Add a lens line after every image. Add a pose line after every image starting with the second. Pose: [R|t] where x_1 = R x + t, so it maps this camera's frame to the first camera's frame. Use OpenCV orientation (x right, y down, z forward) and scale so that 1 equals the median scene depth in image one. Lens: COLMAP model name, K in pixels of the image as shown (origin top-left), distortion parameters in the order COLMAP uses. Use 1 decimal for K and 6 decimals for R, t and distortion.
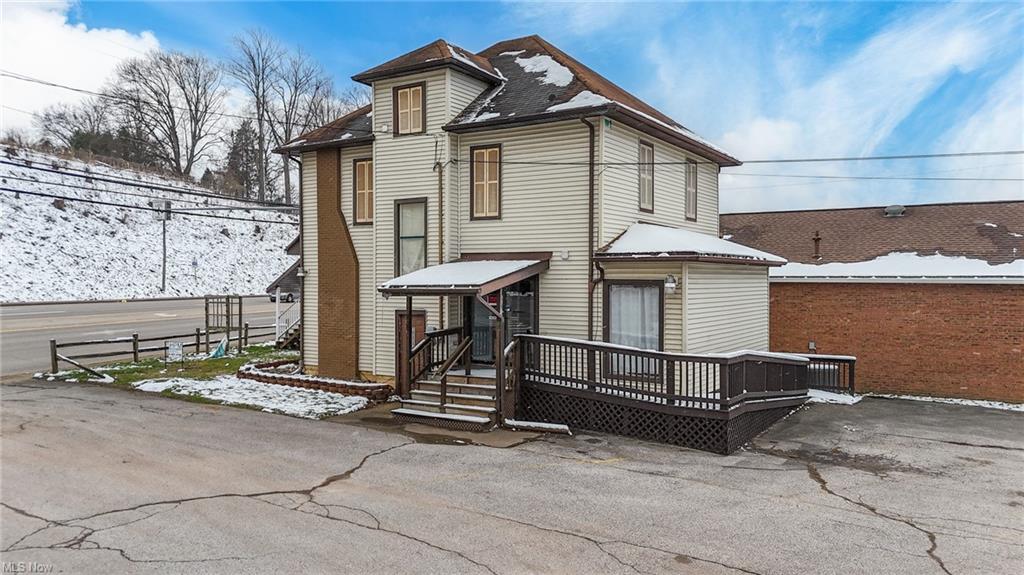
lens RADIAL K [[752.6, 0, 512.0], [0, 752.6, 287.5], [0, 0, 1]] dist [0.039076, -0.003027]
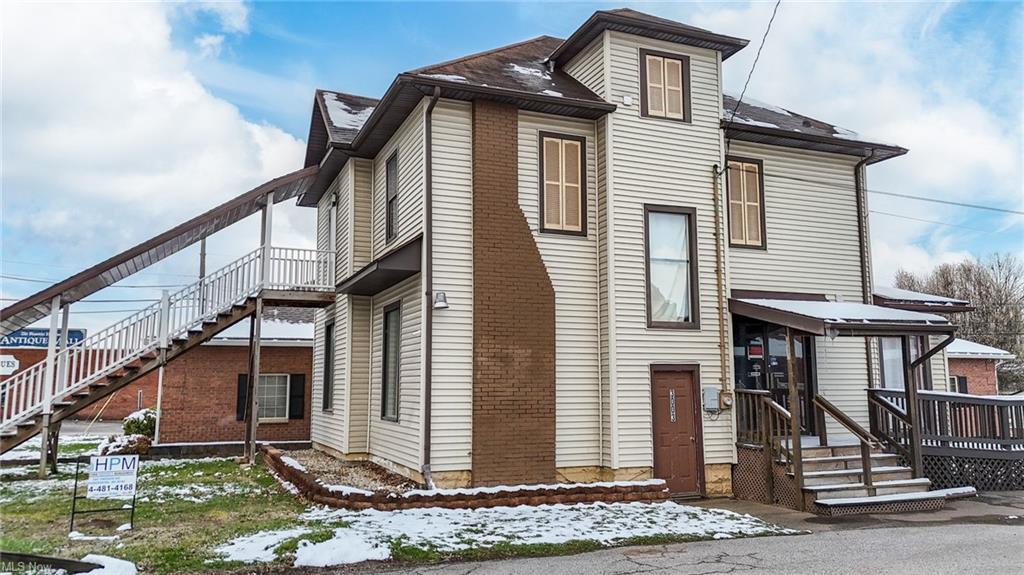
lens RADIAL K [[752.6, 0, 512.0], [0, 752.6, 287.5], [0, 0, 1]] dist [0.039076, -0.003027]
pose [[0.600965, 0.091818, 0.793984, -0.797627], [0.006645, 0.992772, -0.119835, 0.043636], [-0.799248, 0.077292, 0.596011, 0.711412]]
